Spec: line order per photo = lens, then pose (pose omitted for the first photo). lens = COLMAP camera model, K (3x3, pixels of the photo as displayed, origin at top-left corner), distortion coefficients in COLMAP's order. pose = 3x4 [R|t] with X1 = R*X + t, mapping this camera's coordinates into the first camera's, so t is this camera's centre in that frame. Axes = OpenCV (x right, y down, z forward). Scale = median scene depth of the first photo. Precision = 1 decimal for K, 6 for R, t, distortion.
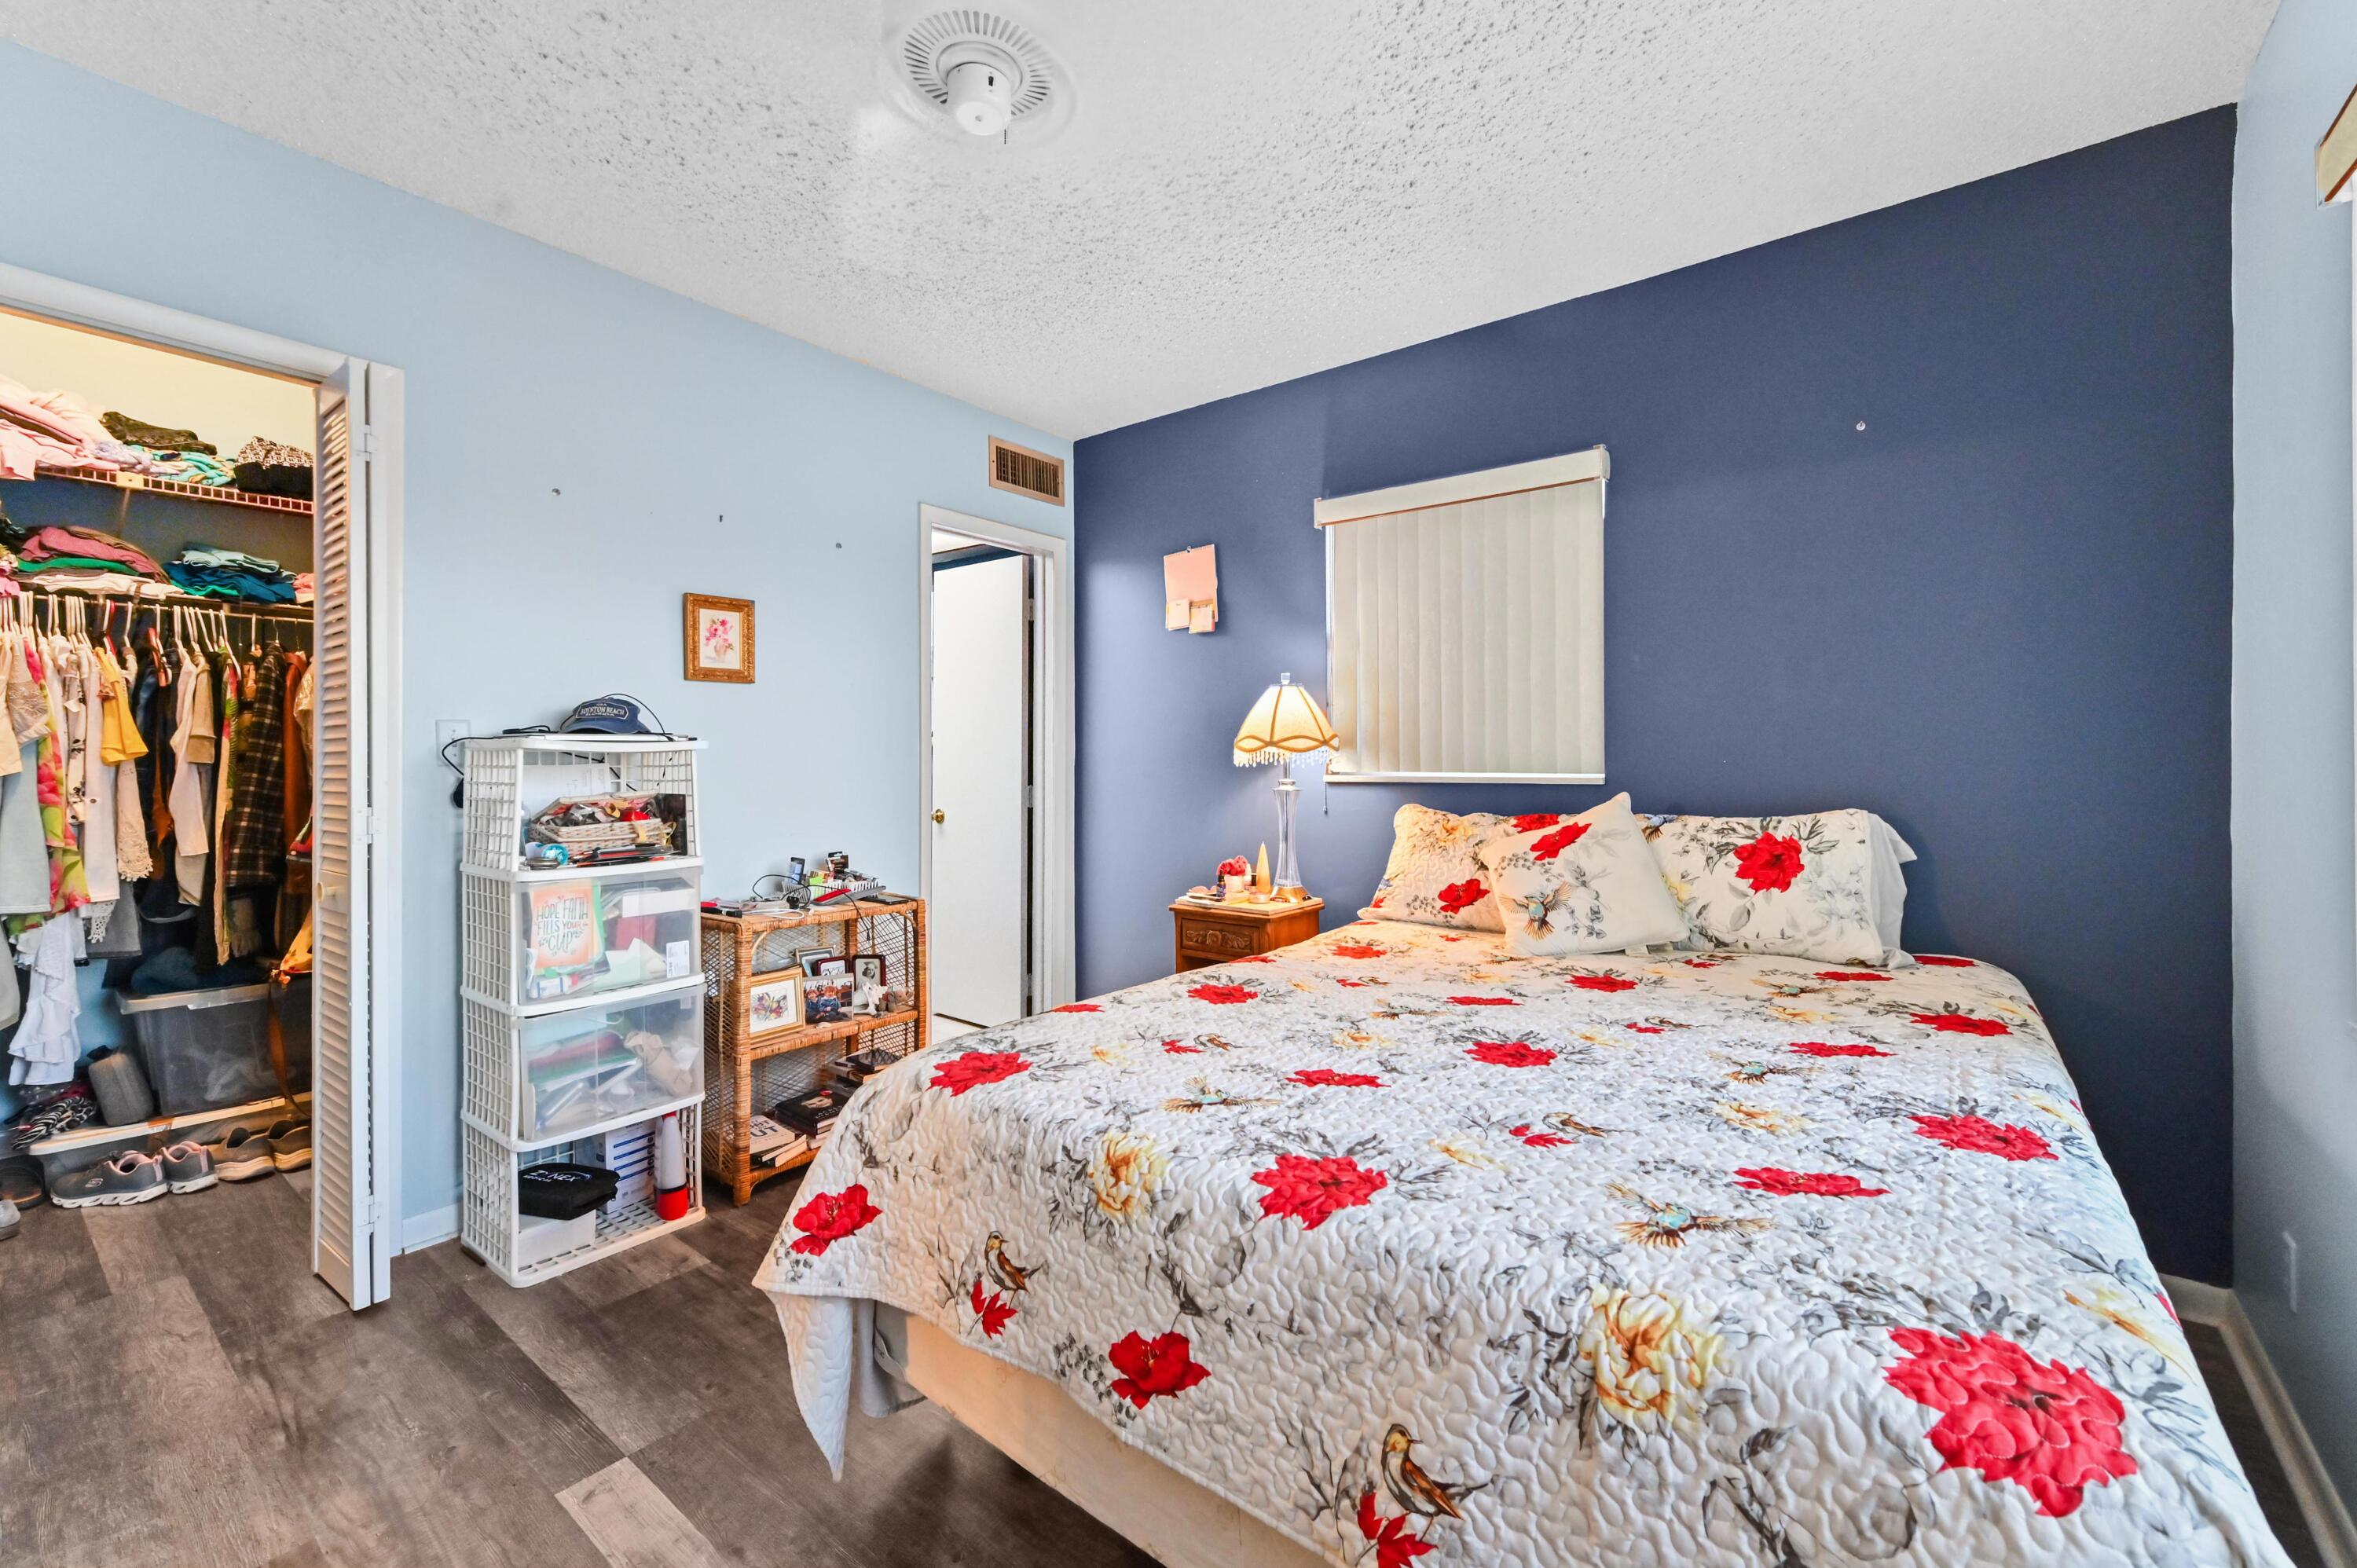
lens RADIAL K [[982.4, 0, 1165.2], [0, 982.4, 778.4], [0, 0, 1]] dist [0.015803, 0.000114]
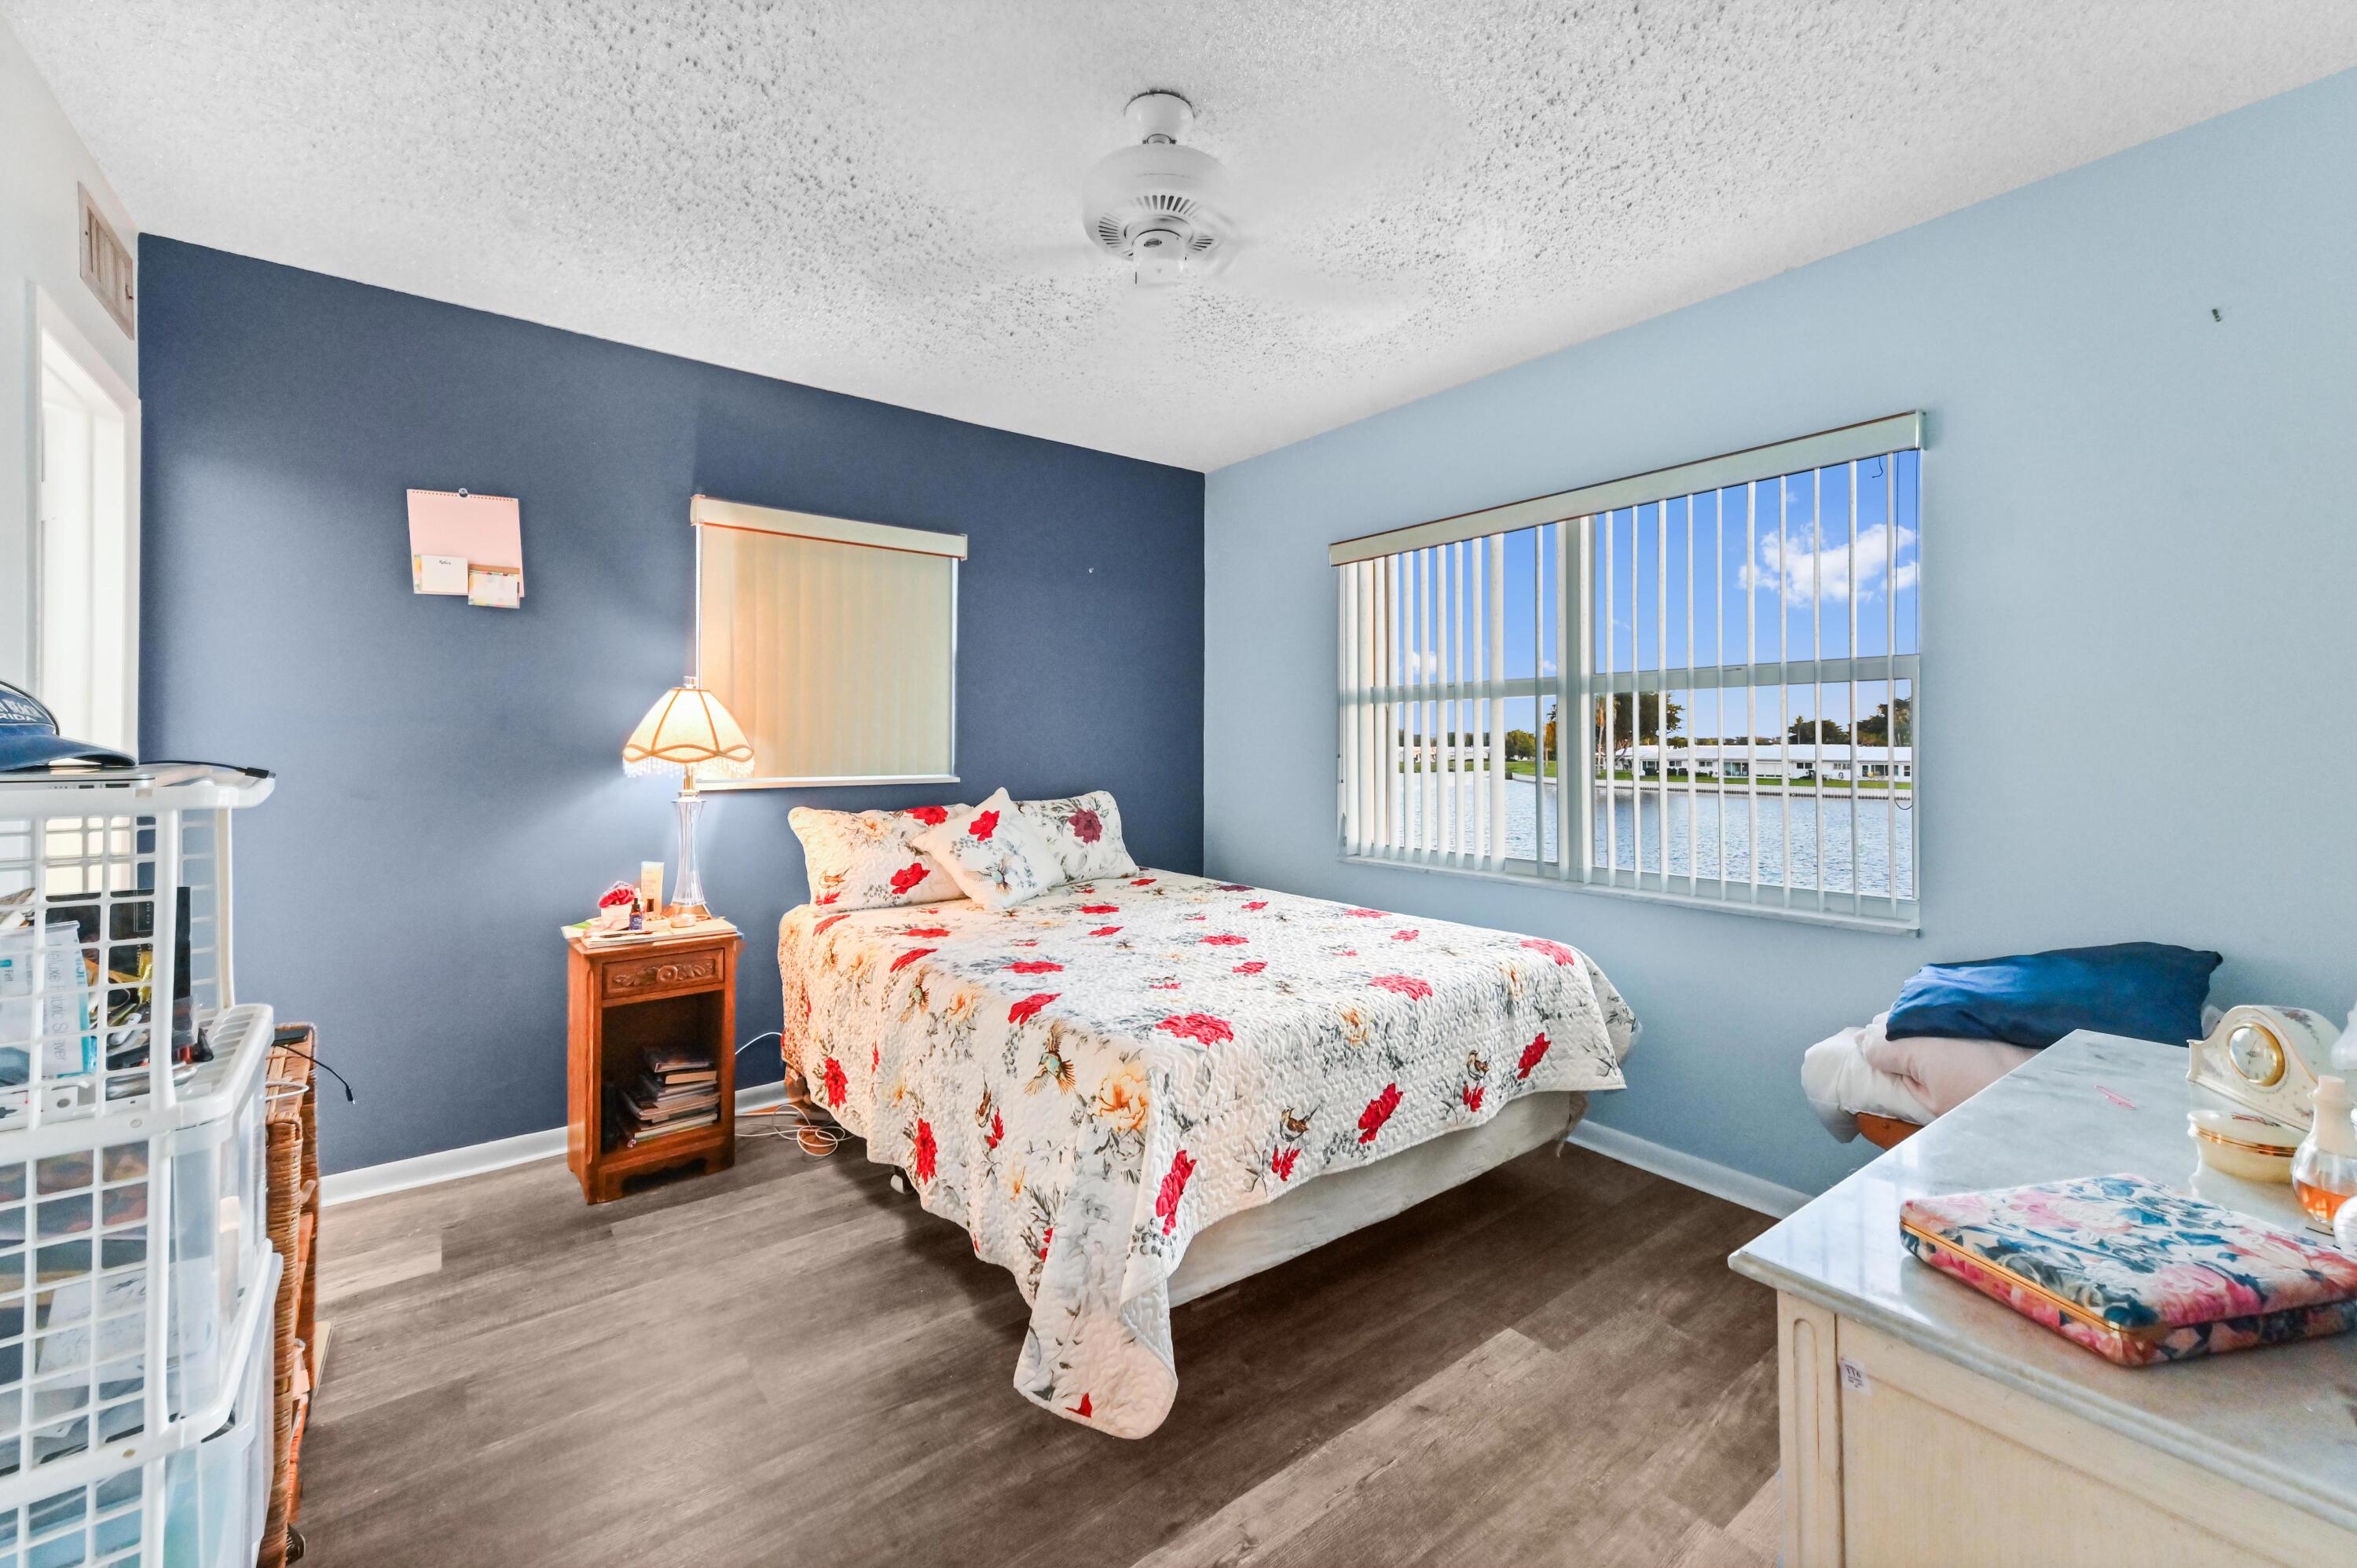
lens RADIAL K [[954.3, 0, 1183.1], [0, 954.3, 754.5], [0, 0, 1]] dist [0.009610, 0.000005]
pose [[0.230886, -0.014003, 0.972880, -0.899390], [0.016087, 0.999815, 0.010573, -0.048140], [-0.972848, 0.013210, 0.231069, 0.460328]]
